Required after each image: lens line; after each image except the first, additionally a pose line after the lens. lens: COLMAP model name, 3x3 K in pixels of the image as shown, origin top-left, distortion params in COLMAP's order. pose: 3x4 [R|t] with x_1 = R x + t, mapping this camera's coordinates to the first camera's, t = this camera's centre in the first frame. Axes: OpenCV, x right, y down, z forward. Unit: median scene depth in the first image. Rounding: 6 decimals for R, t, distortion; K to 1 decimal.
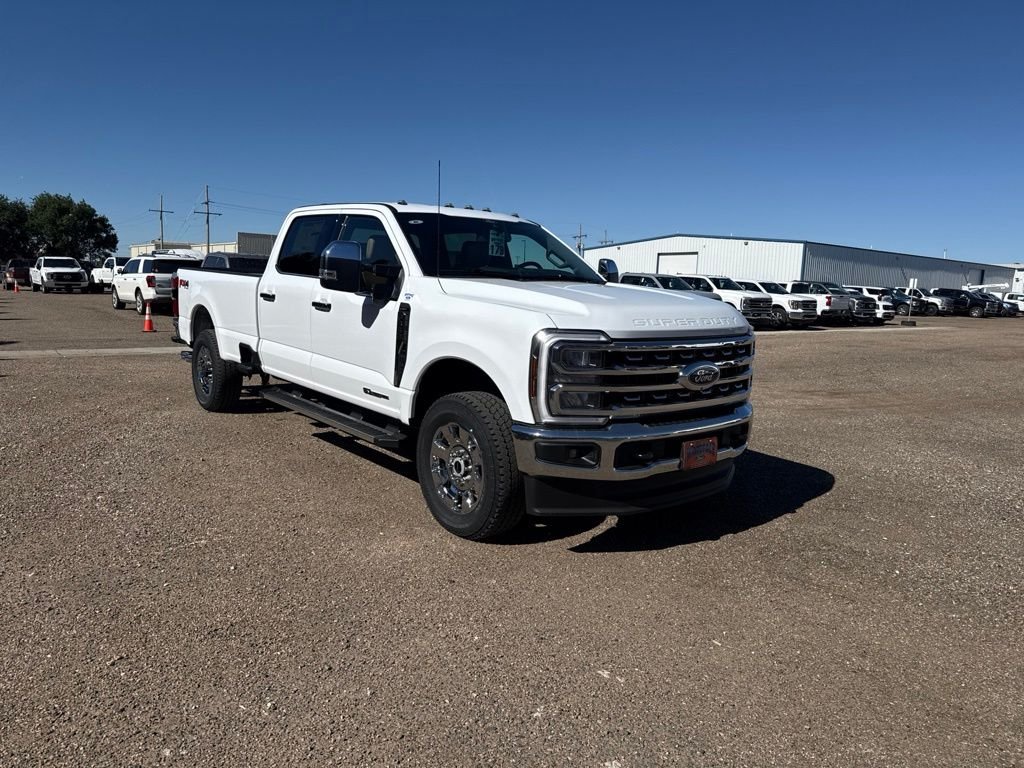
lens RADIAL K [[724.2, 0, 512.0], [0, 724.2, 384.0], [0, 0, 1]] dist [0.036596, -0.045140]
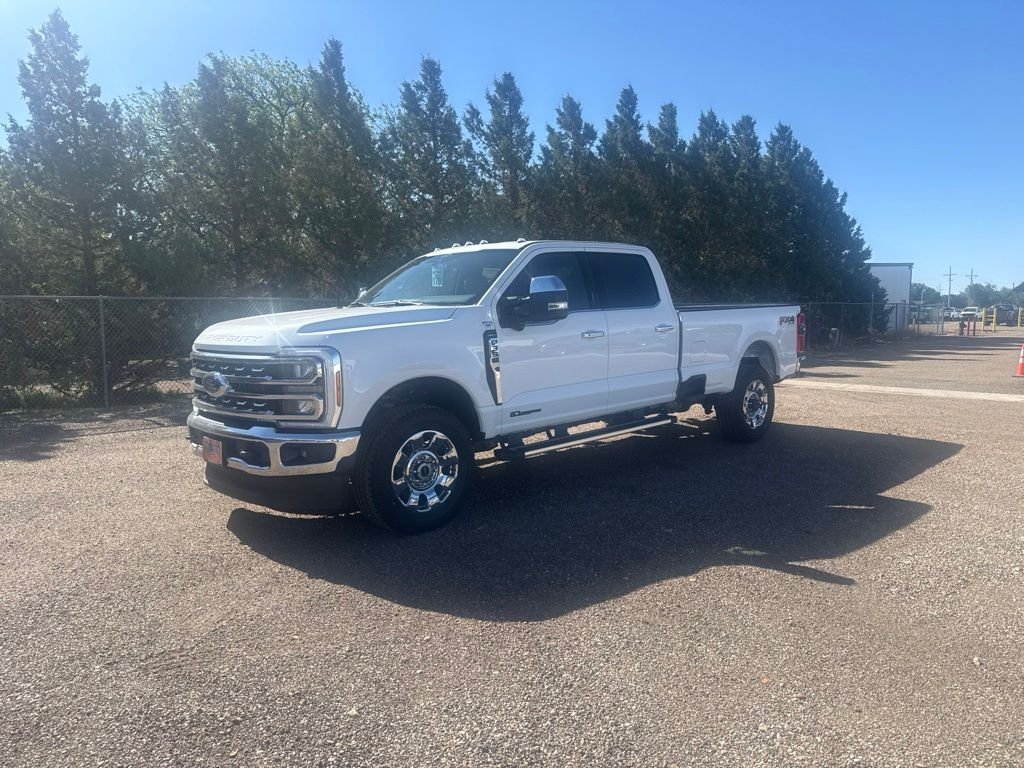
lens RADIAL K [[724.2, 0, 512.0], [0, 724.2, 384.0], [0, 0, 1]] dist [0.036596, -0.045140]
pose [[0.082721, 0.058022, -0.994882, 1.387677], [-0.125614, 0.990949, 0.047348, -0.120132], [0.988625, 0.121054, 0.089260, 1.299311]]
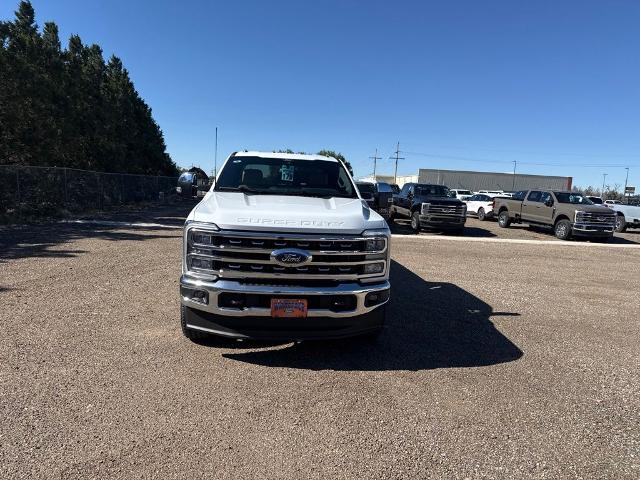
lens RADIAL K [[452.6, 0, 320.0], [0, 452.6, 240.0], [0, 0, 1]] dist [0.036596, -0.045140]
pose [[0.835542, 0.069894, -0.544963, 0.786115], [-0.096485, 0.995127, -0.020302, -0.032470], [0.540888, 0.069544, 0.838214, 0.219618]]
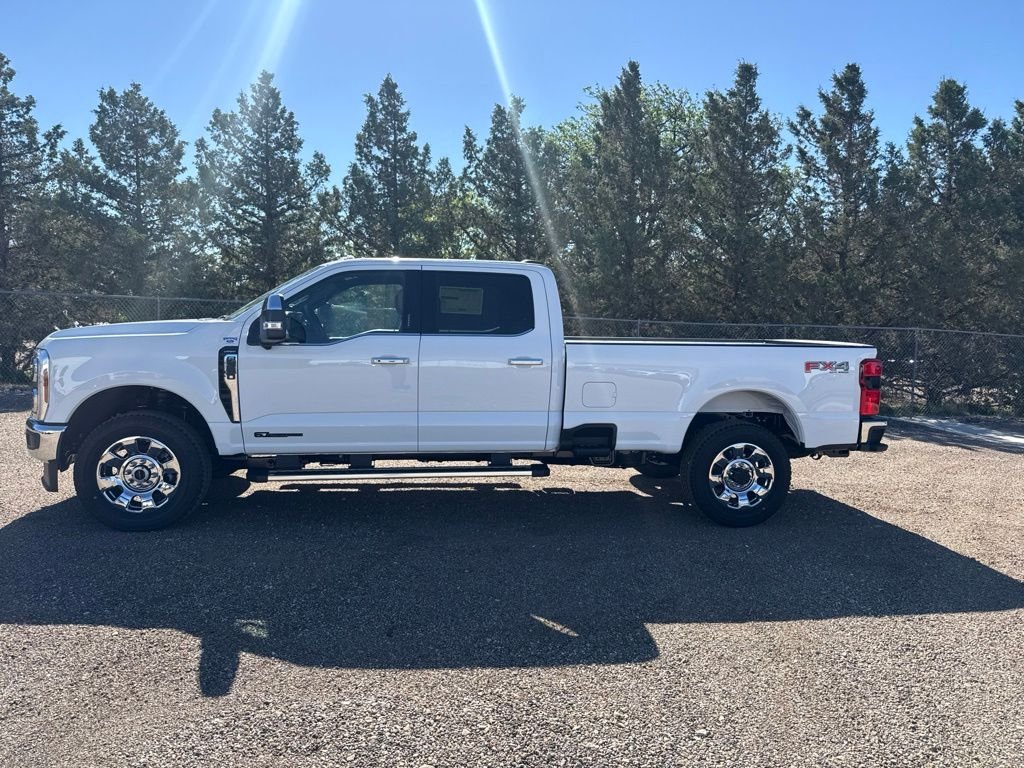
lens RADIAL K [[736.7, 0, 511.3], [0, 736.7, 345.9], [0, 0, 1]] dist [0.010594, 0.001427]
pose [[-0.496267, -0.028686, -0.867696, 1.031164], [-0.179414, 0.981268, 0.070172, -0.317842], [0.849429, 0.190501, -0.492118, 2.350023]]
